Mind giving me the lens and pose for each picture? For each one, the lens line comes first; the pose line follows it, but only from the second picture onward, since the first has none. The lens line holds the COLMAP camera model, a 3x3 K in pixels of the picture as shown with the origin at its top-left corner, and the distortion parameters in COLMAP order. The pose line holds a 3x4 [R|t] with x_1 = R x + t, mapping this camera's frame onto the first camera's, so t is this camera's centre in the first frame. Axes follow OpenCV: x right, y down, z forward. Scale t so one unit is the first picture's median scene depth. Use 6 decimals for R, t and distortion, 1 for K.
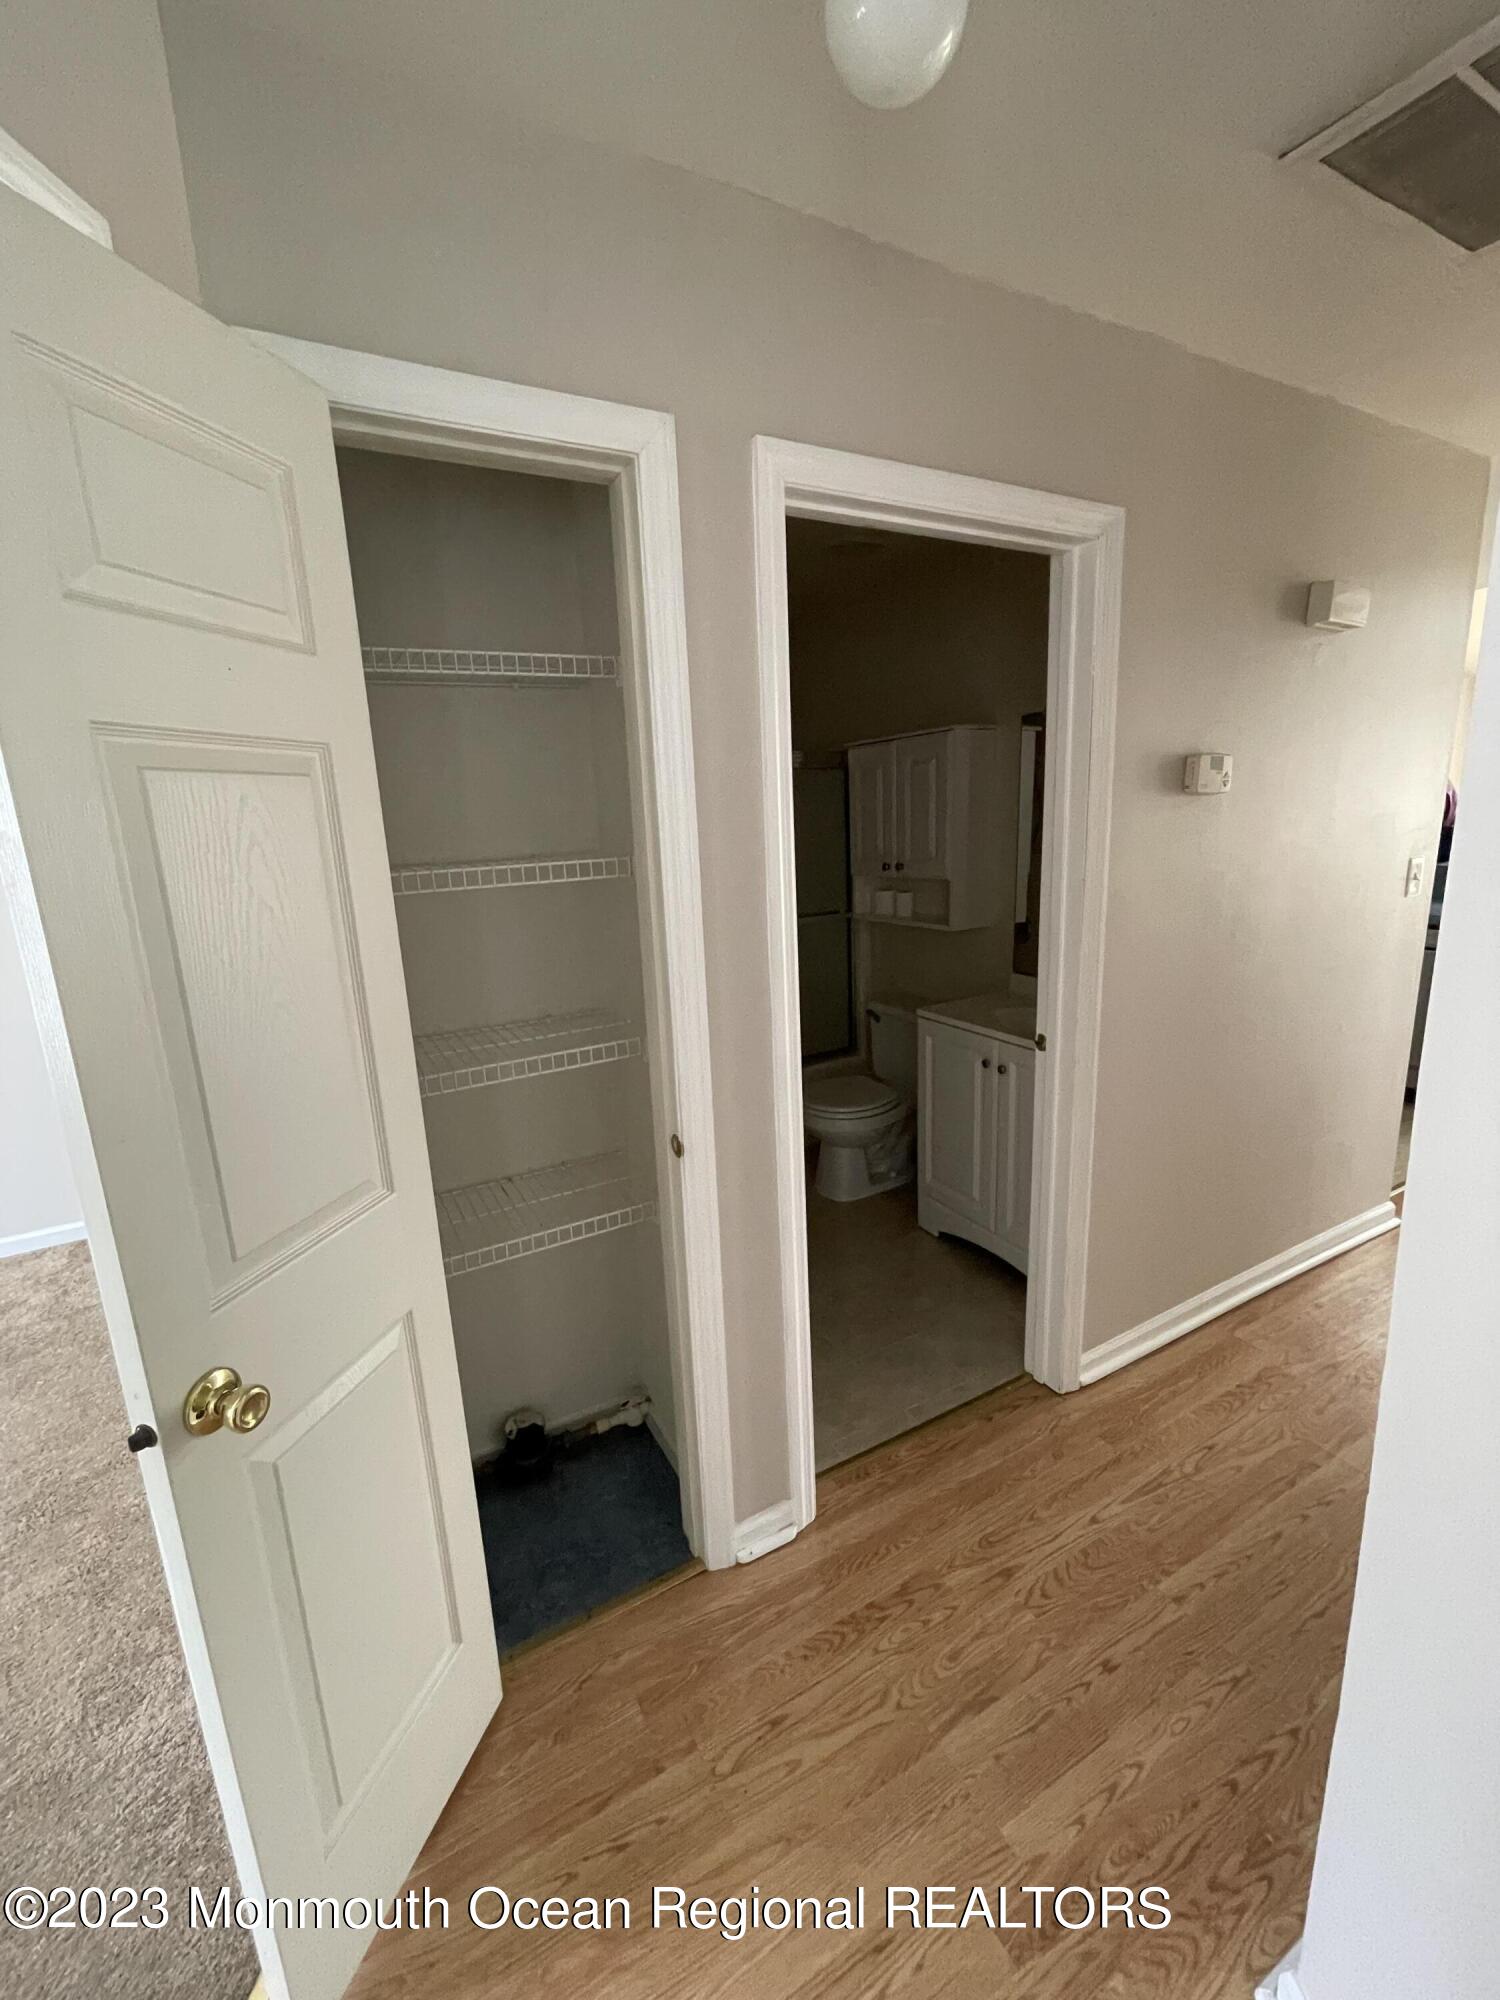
lens RADIAL K [[818.9, 0, 739.0], [0, 818.9, 994.4], [0, 0, 1]] dist [-0.001949, 0.001181]
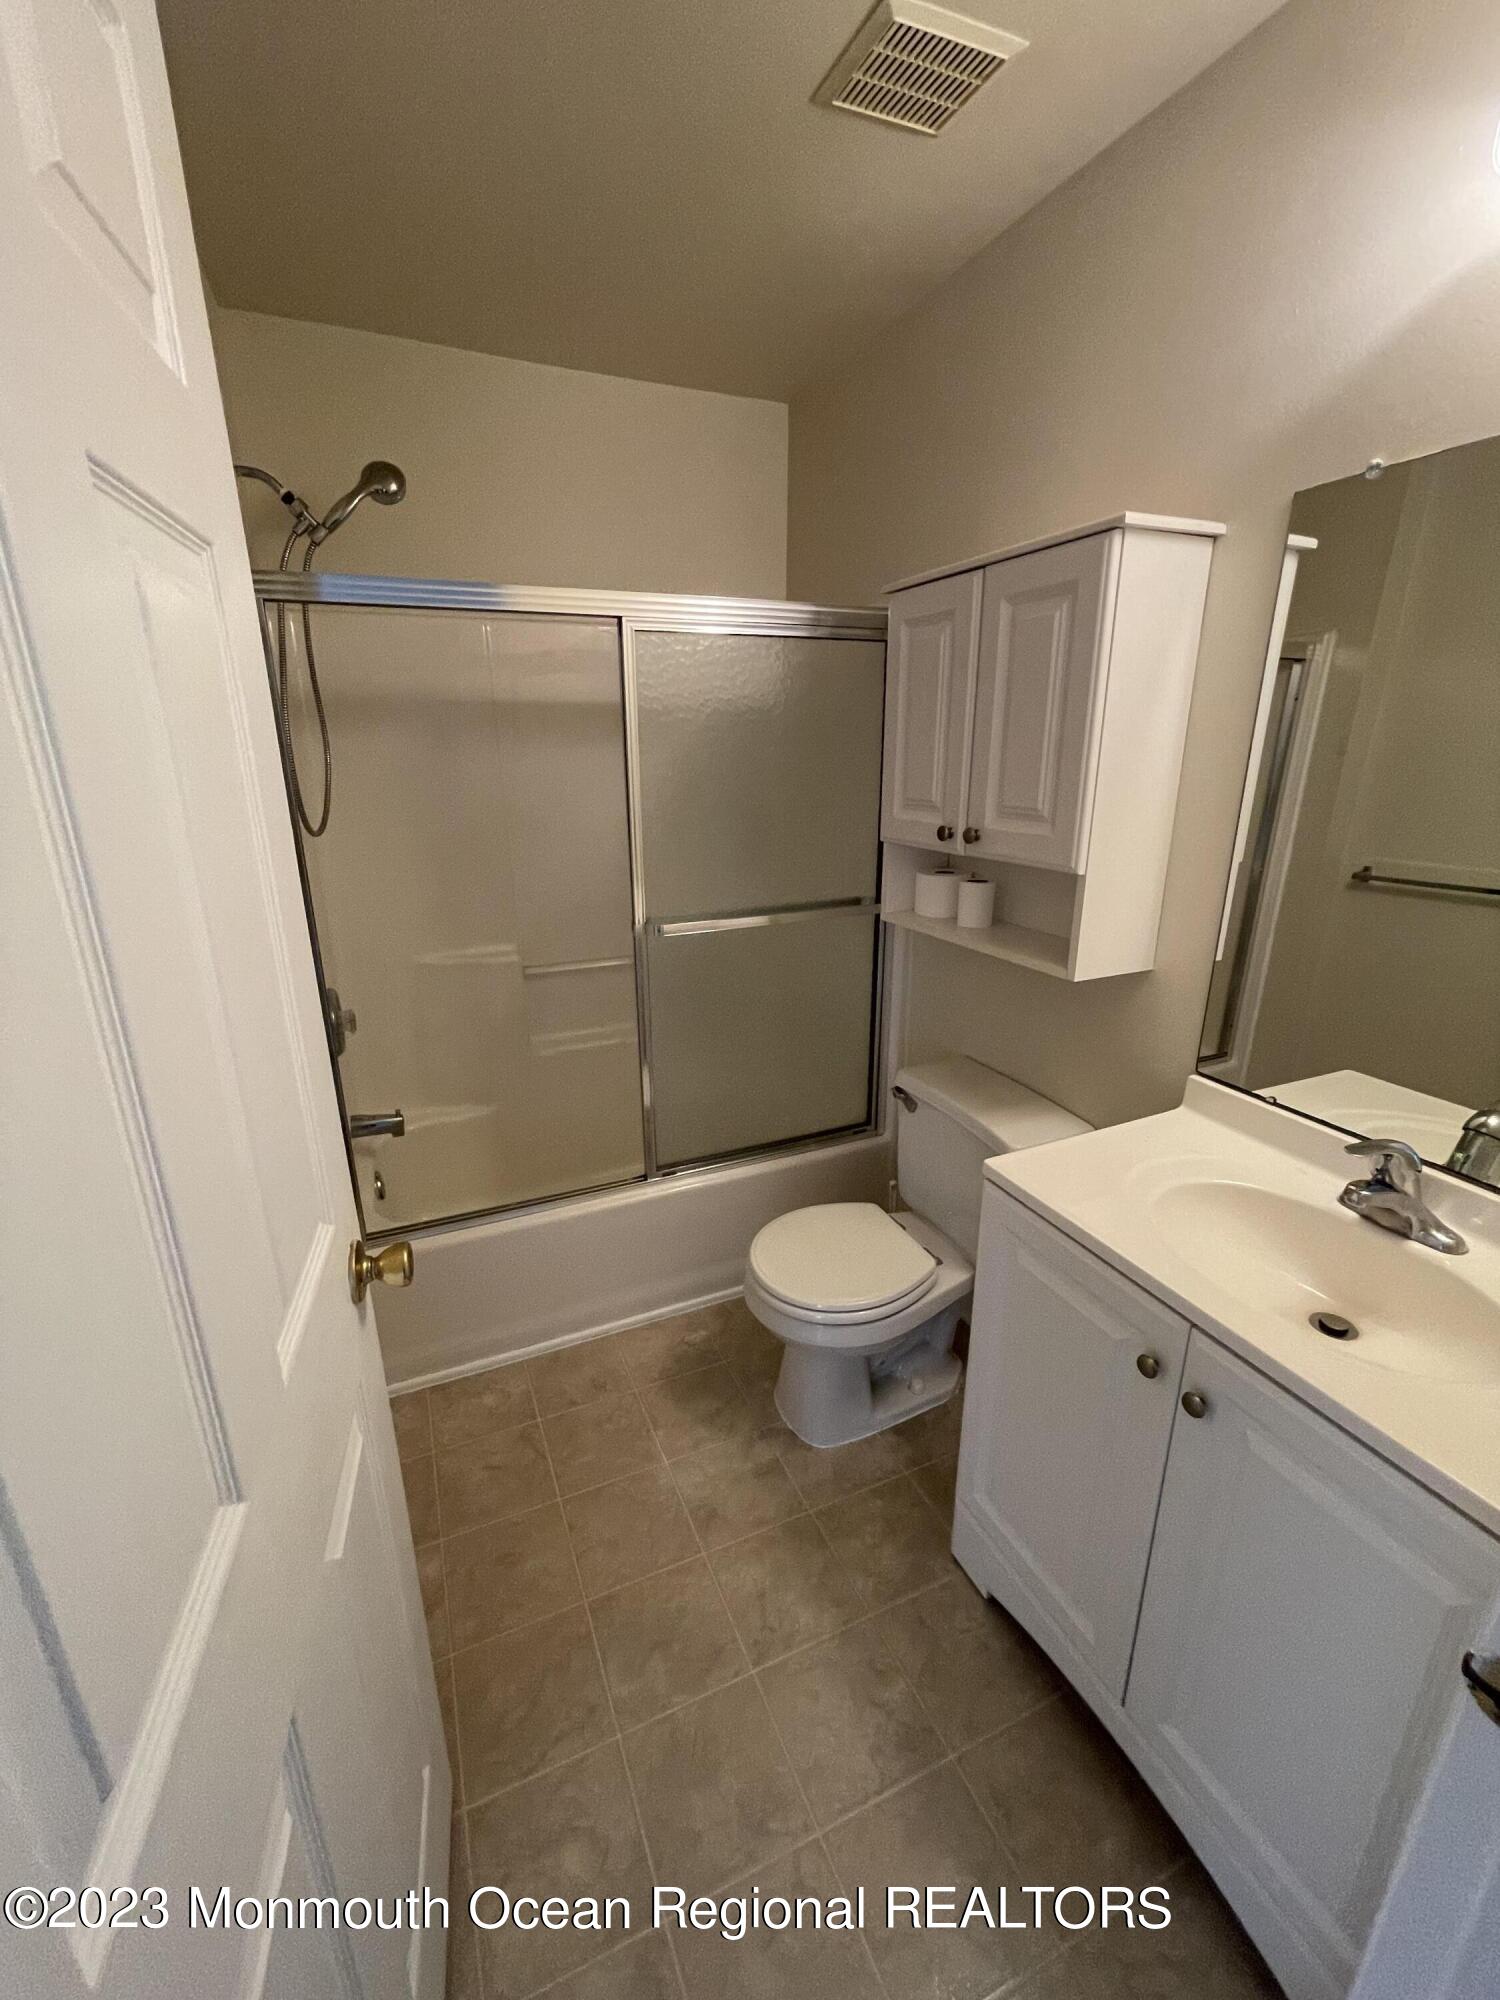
lens RADIAL K [[818.9, 0, 730.4], [0, 818.9, 1000.7], [0, 0, 1]] dist [-0.001949, 0.001181]
pose [[0.994601, 0.058963, -0.085390, 0.199257], [-0.050223, 0.993606, 0.101117, -0.199462], [0.090806, -0.096283, 0.991203, 0.977325]]
